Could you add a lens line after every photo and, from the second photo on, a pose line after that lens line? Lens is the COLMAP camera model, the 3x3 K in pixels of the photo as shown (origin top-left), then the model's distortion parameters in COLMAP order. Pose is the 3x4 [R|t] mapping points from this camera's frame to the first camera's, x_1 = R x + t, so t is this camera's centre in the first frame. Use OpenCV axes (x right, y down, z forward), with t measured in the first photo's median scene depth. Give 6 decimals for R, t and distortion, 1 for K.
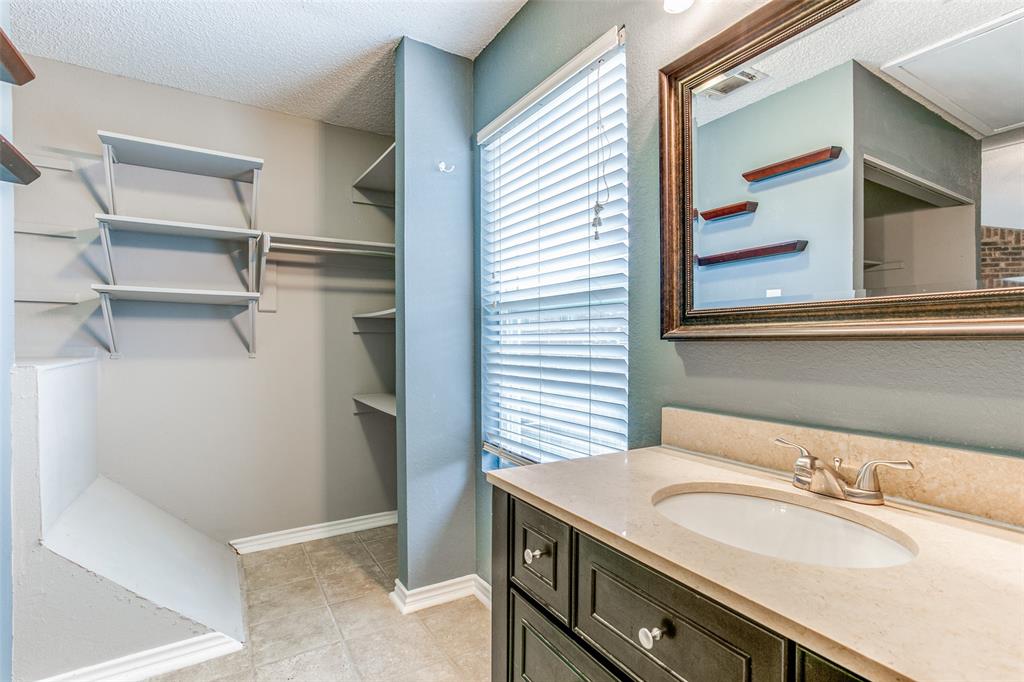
lens RADIAL K [[502.7, 0, 511.7], [0, 502.7, 339.1], [0, 0, 1]] dist [-0.047406, 0.019805]
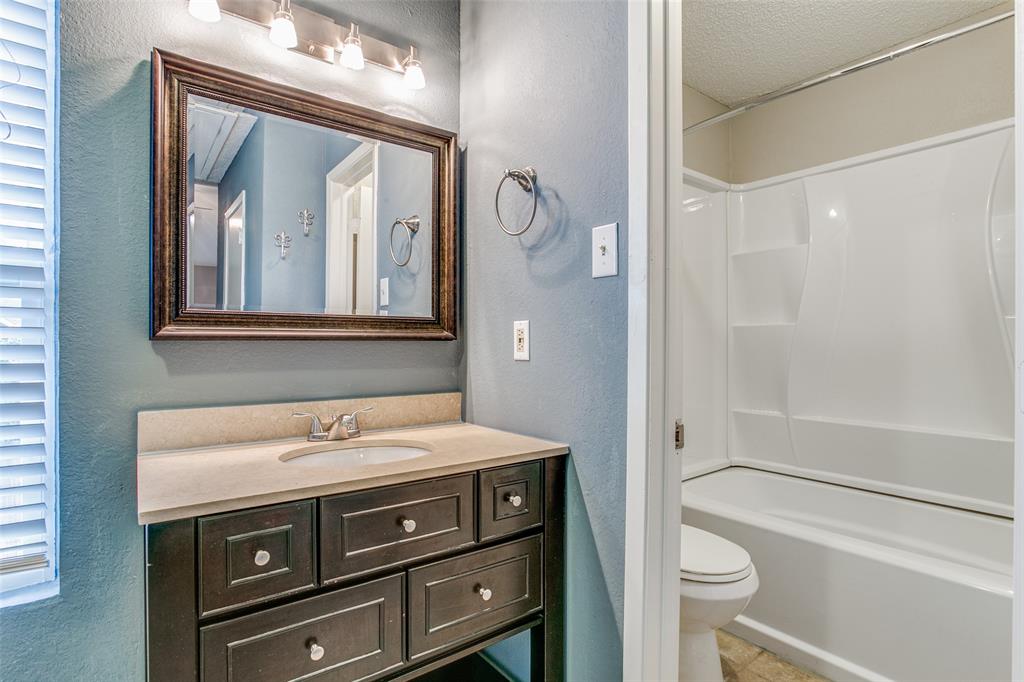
lens RADIAL K [[502.7, 0, 510.1], [0, 502.7, 347.1], [0, 0, 1]] dist [-0.047406, 0.019805]
pose [[-0.133010, 0.004371, 0.991105, -0.757746], [-0.001727, 0.999988, -0.004642, 0.022825], [-0.991113, -0.002329, -0.133001, 0.503667]]
